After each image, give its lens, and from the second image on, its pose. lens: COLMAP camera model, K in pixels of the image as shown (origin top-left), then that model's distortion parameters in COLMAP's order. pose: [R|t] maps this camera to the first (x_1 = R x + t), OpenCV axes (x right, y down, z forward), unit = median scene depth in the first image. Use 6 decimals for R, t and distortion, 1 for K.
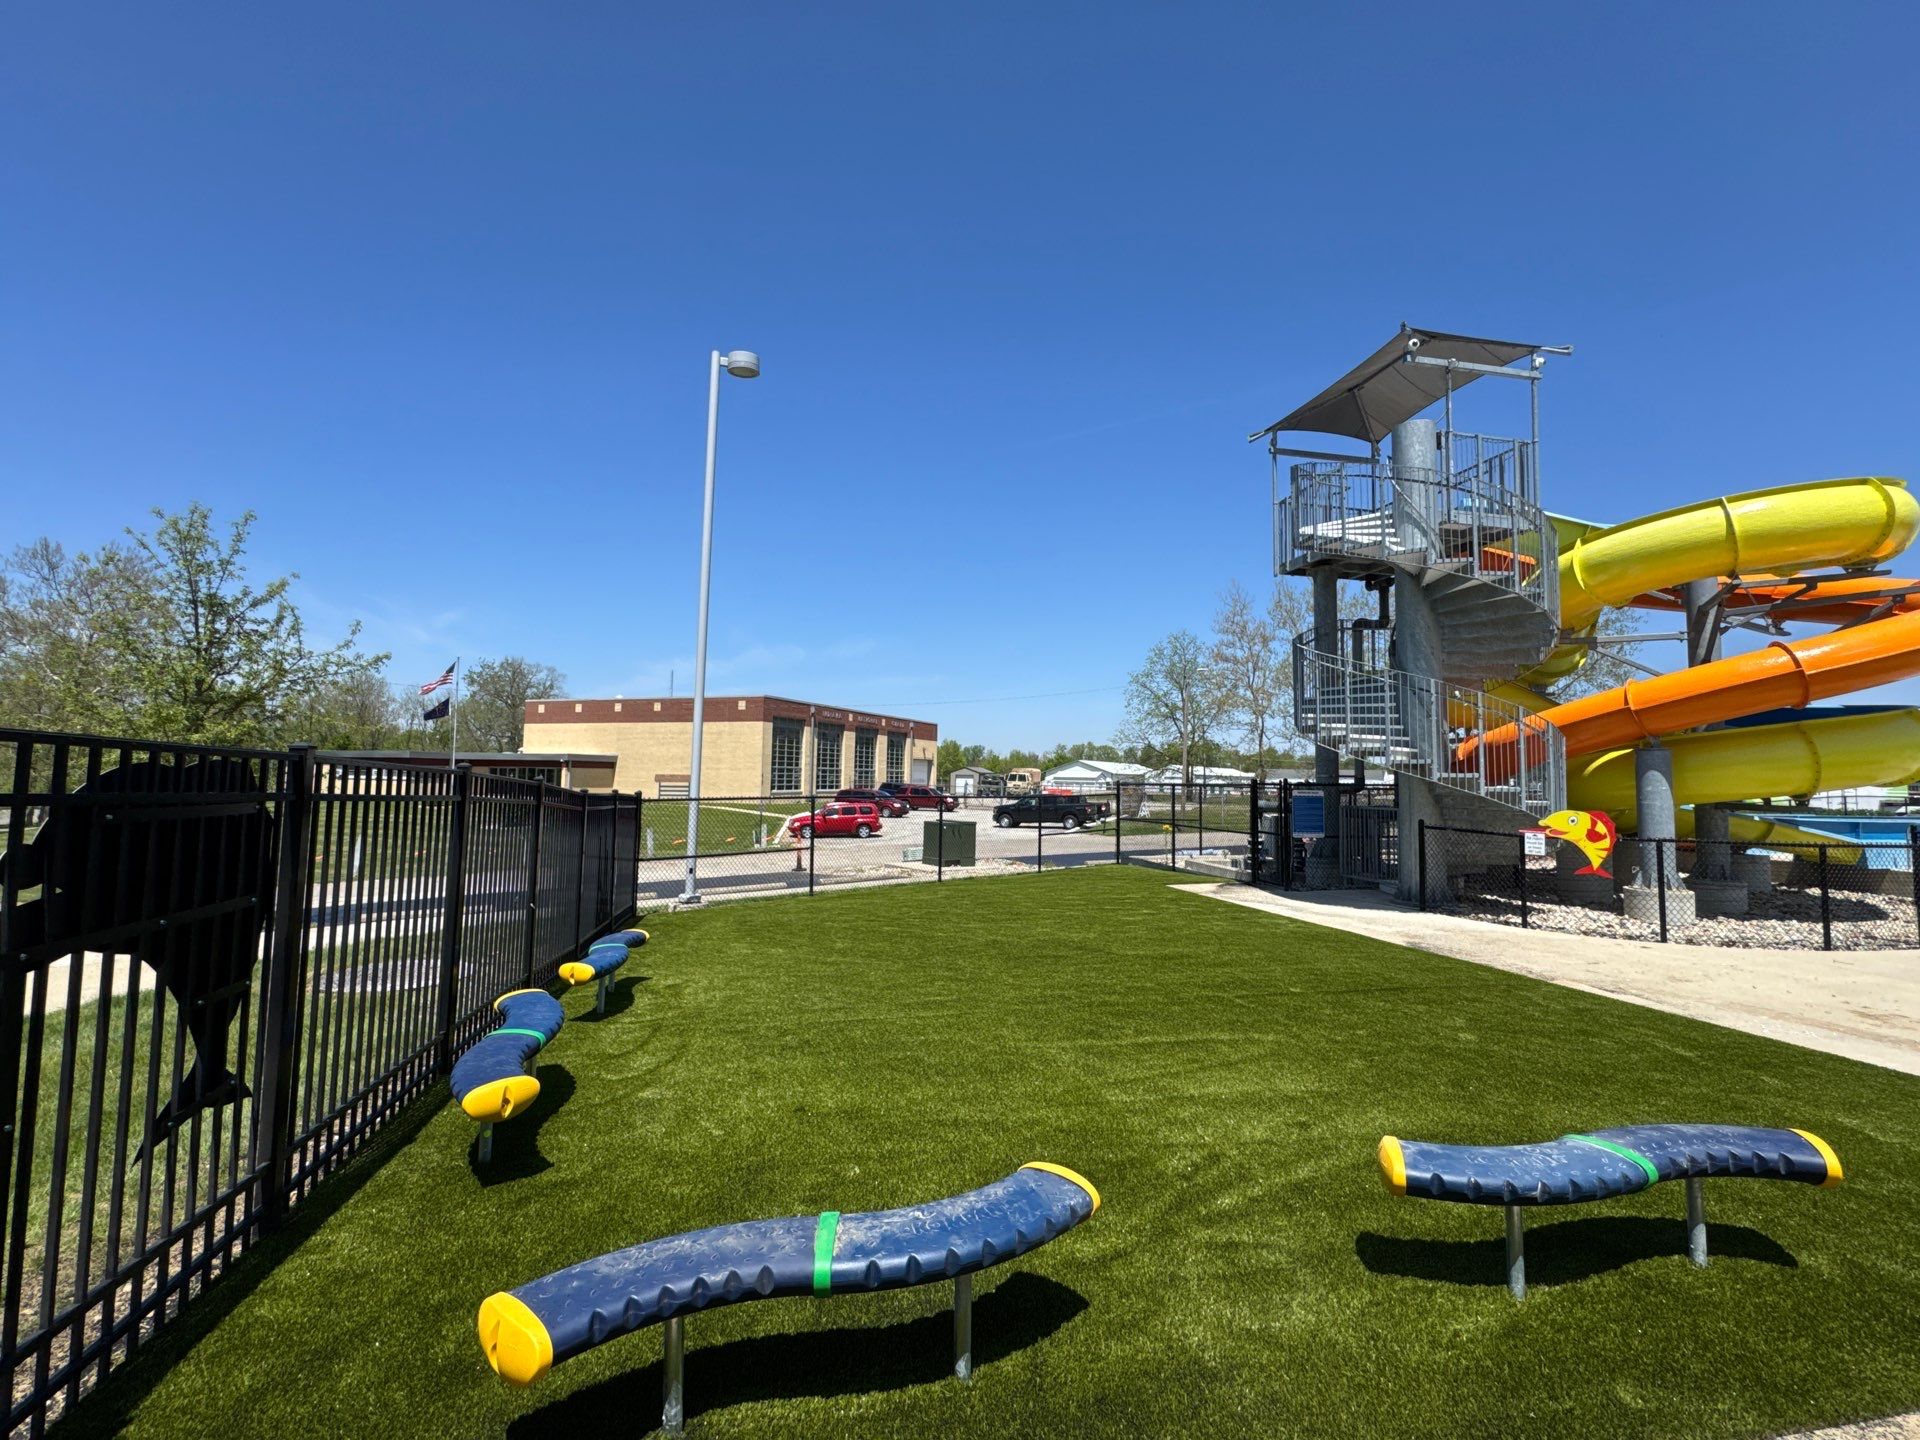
lens RADIAL K [[844.9, 0, 956.5], [0, 844.9, 716.7], [0, 0, 1]] dist [-0.001545, 0.000019]
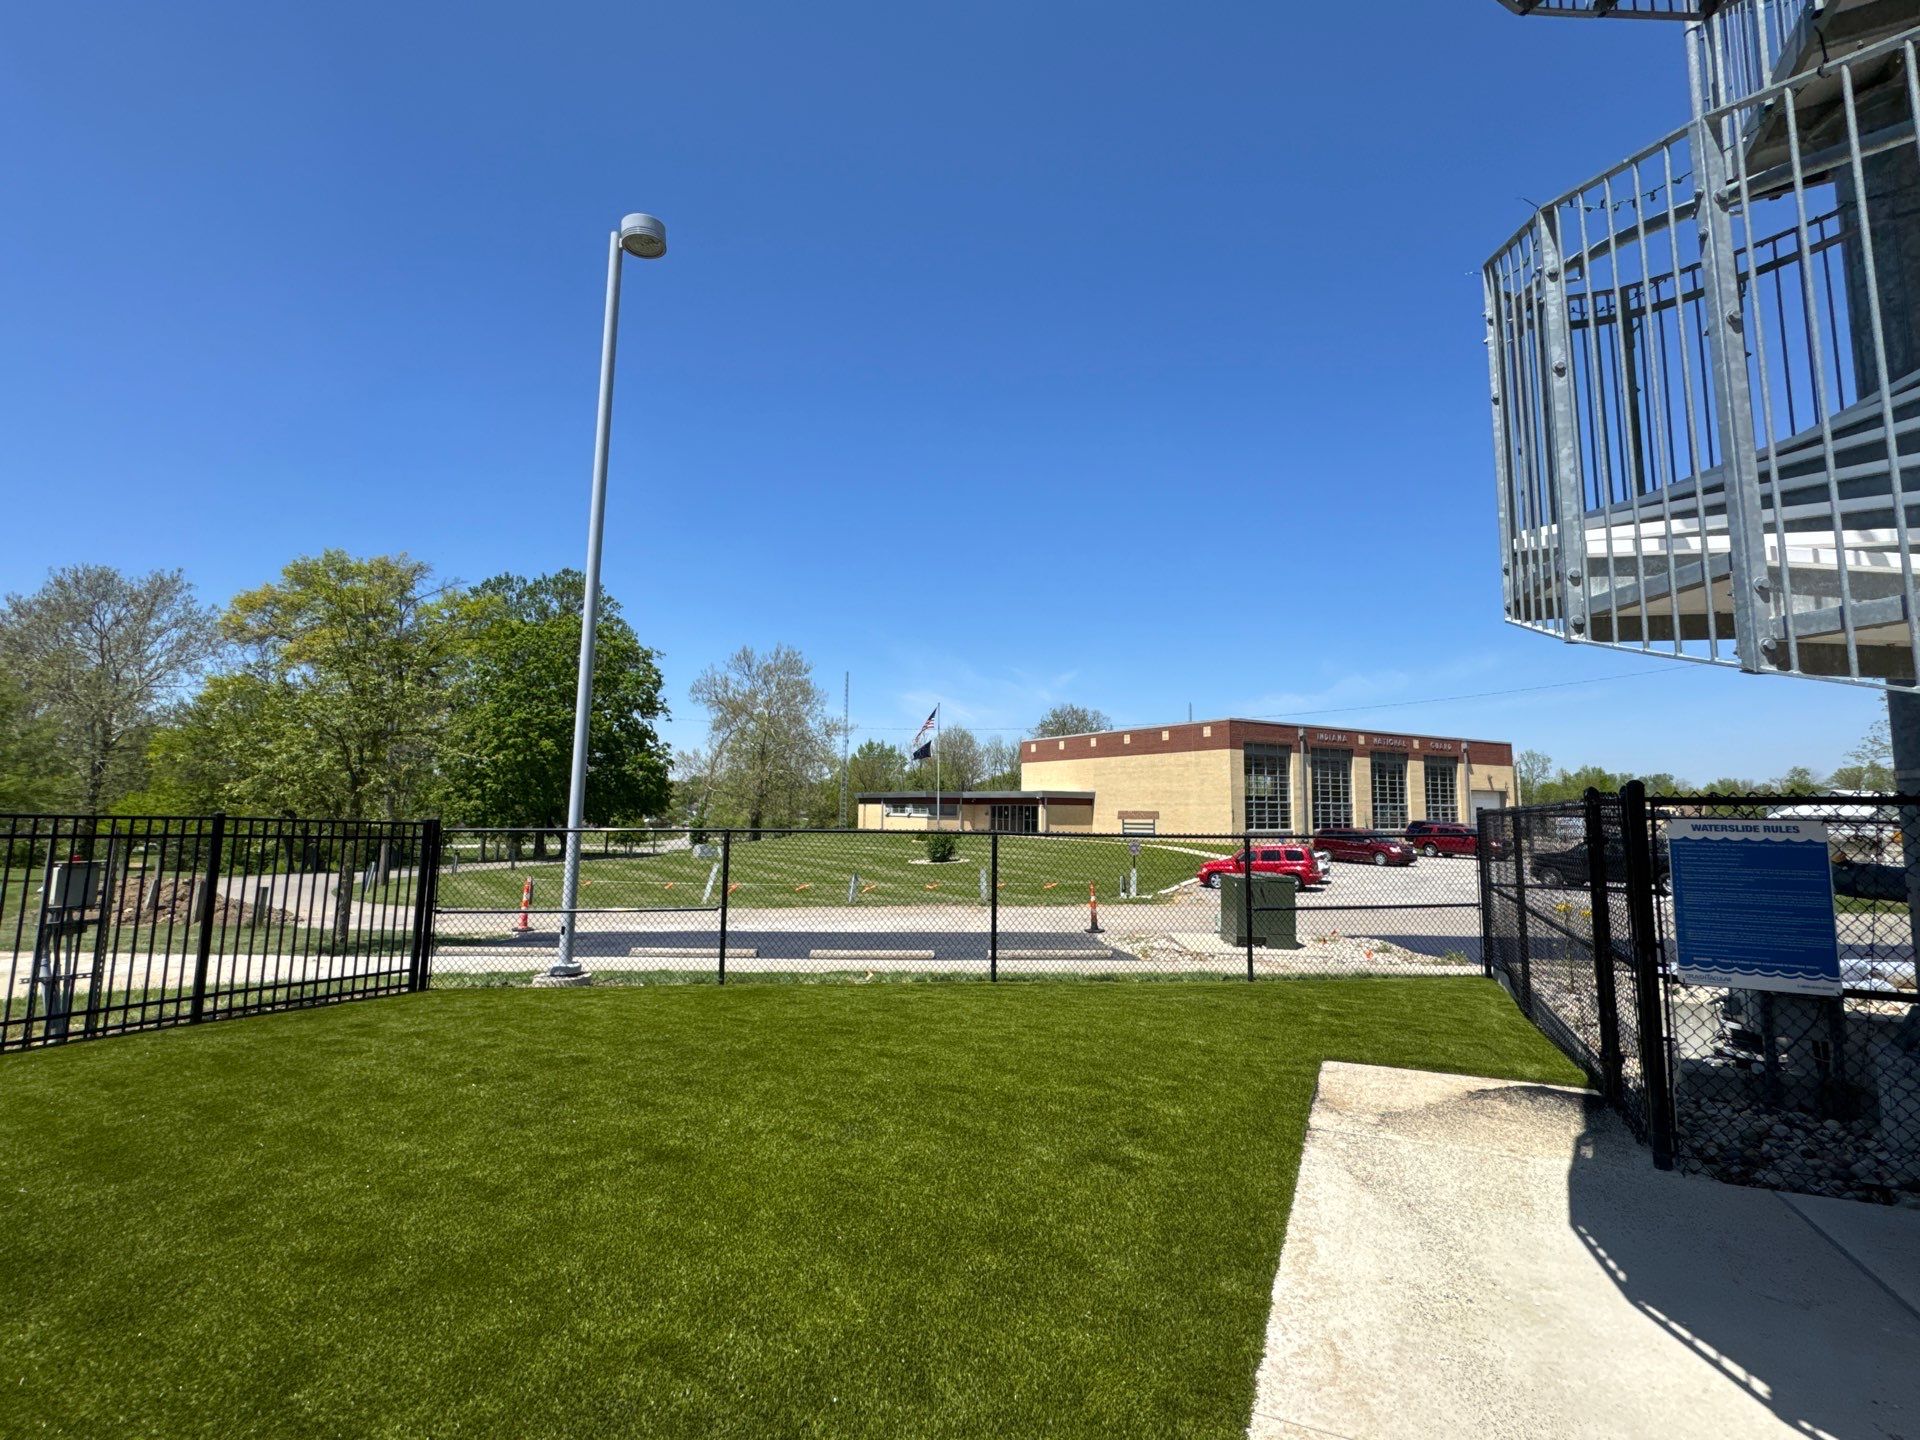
lens RADIAL K [[844.9, 0, 957.8], [0, 844.9, 718.6], [0, 0, 1]] dist [-0.001545, 0.000019]
pose [[0.777101, -0.072711, -0.625162, 0.091666], [0.044961, 0.997180, -0.060091, 0.013517], [0.627768, 0.018589, 0.778178, 0.145503]]
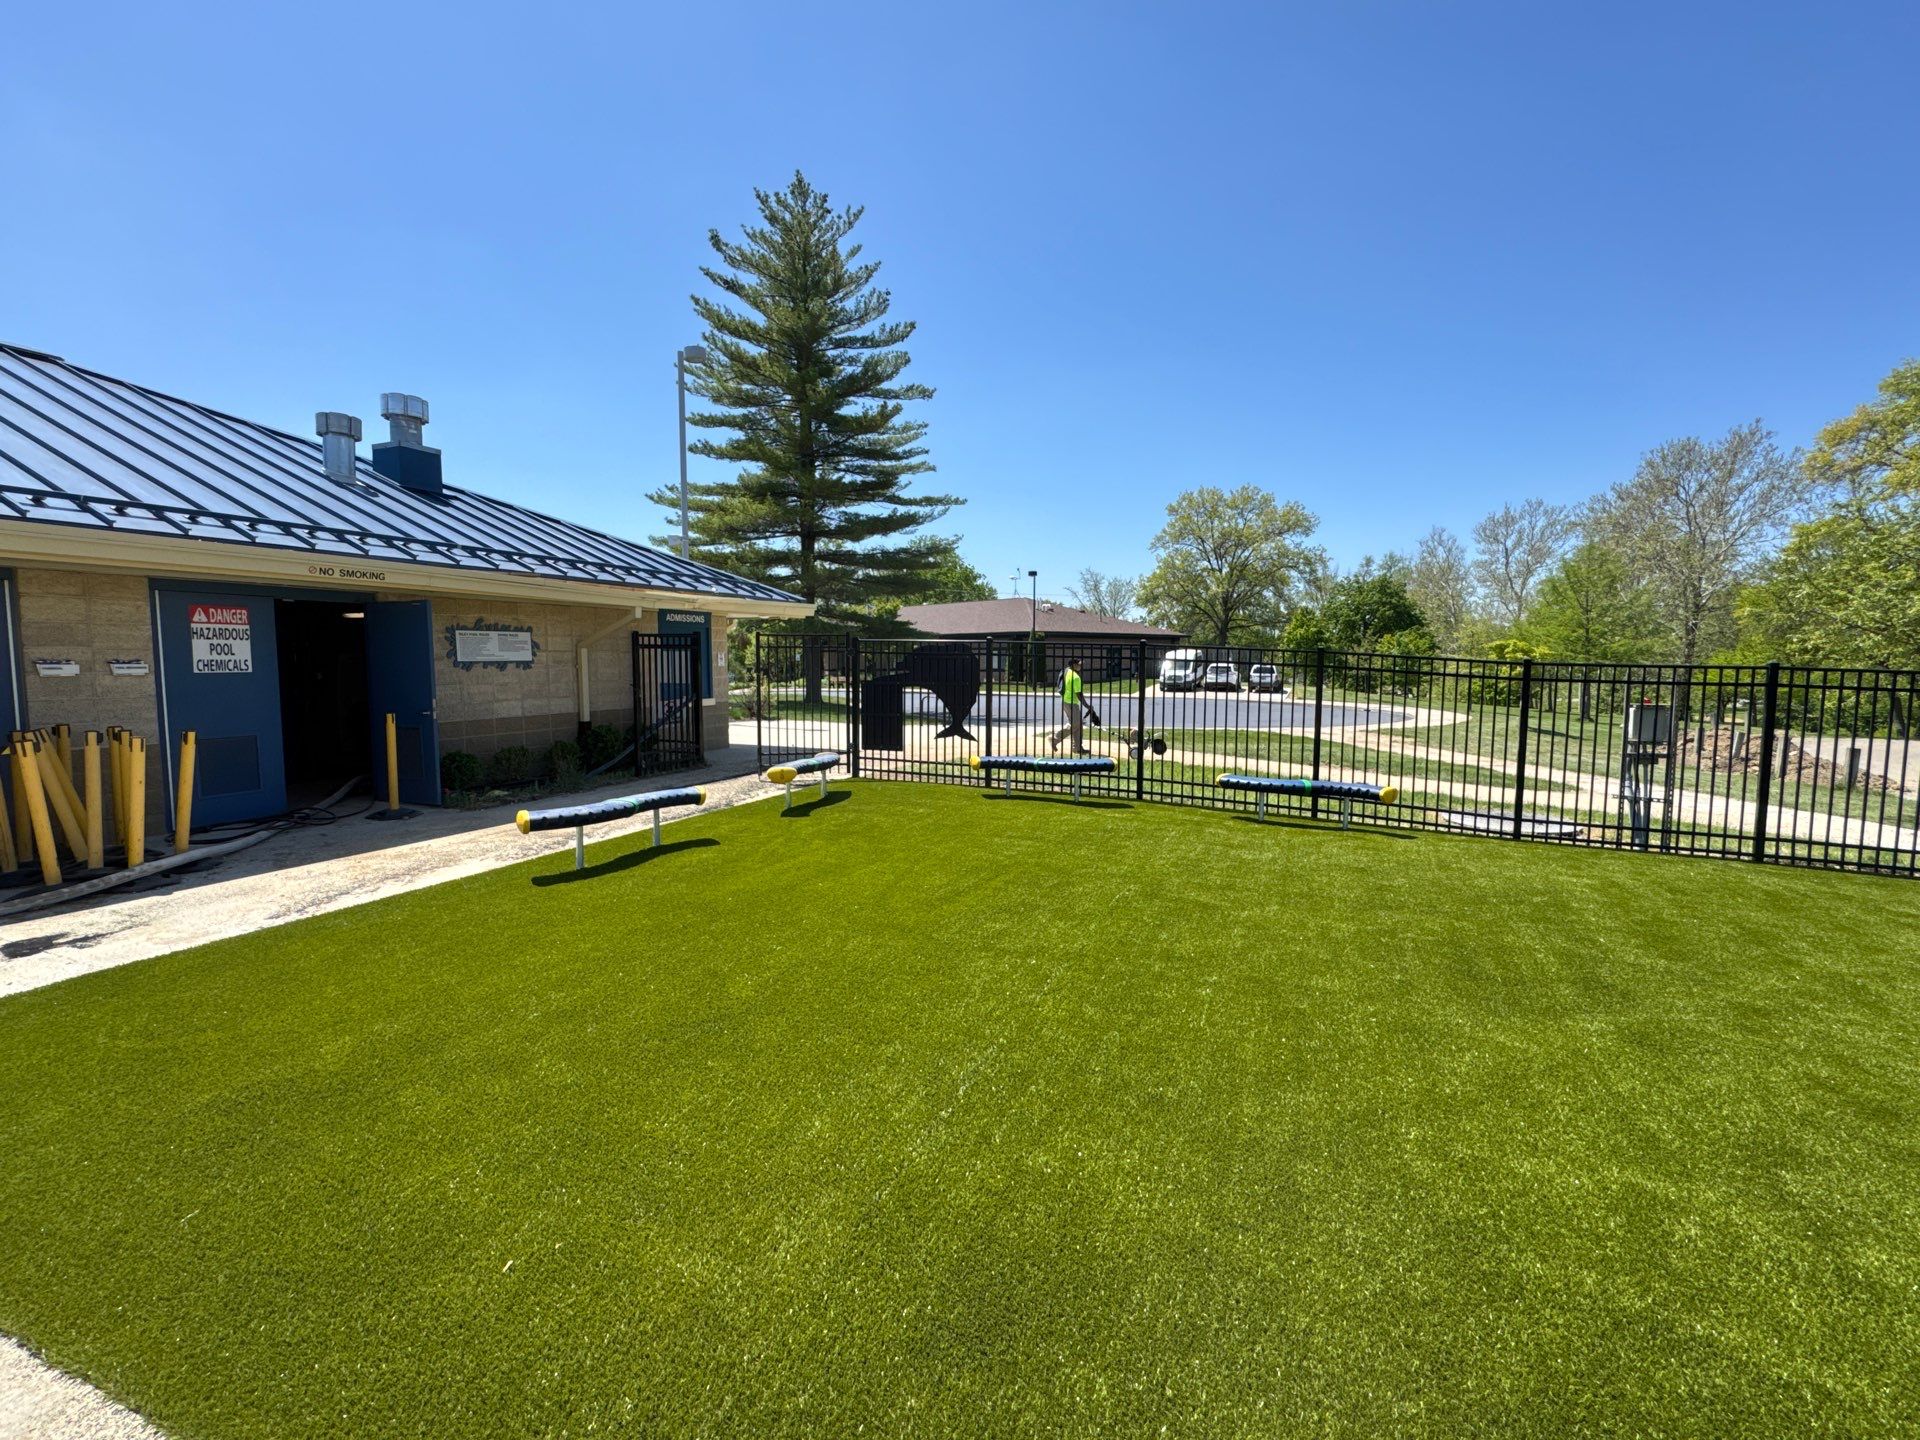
lens RADIAL K [[844.9, 0, 957.2], [0, 844.9, 716.3], [0, 0, 1]] dist [-0.001545, 0.000019]
pose [[-0.582044, 0.041252, -0.812110, 0.099877], [0.051782, 0.998566, 0.013610, 0.014966], [0.811507, -0.034131, -0.583345, 0.148876]]
